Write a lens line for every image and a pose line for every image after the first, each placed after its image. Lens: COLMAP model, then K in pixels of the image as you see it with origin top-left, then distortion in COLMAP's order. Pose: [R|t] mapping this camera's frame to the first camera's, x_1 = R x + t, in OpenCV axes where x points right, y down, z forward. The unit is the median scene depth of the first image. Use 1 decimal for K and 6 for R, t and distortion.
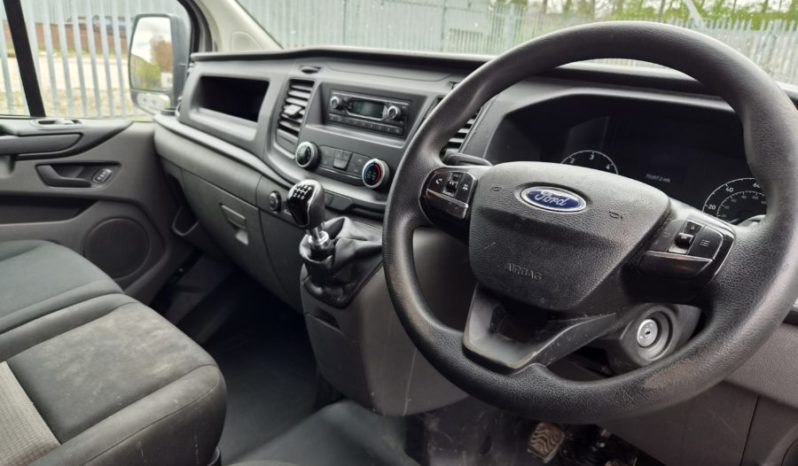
lens RADIAL K [[539.4, 0, 398.9], [0, 539.4, 228.0], [0, 0, 1]] dist [0.058076, -0.055136]
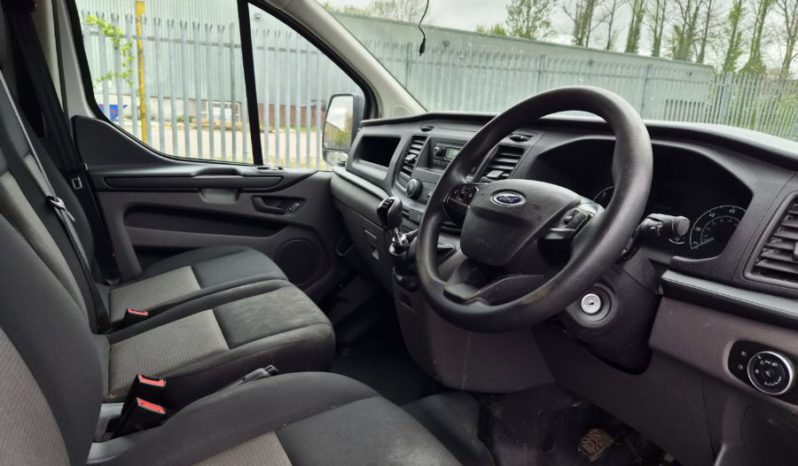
lens RADIAL K [[524.1, 0, 404.1], [0, 524.1, 229.1], [0, 0, 1]] dist [0.070748, -0.054168]
pose [[0.943761, 0.054878, -0.326041, 0.227312], [-0.093085, 0.990342, -0.102752, 0.097765], [0.317253, 0.127323, 0.939755, -0.223709]]
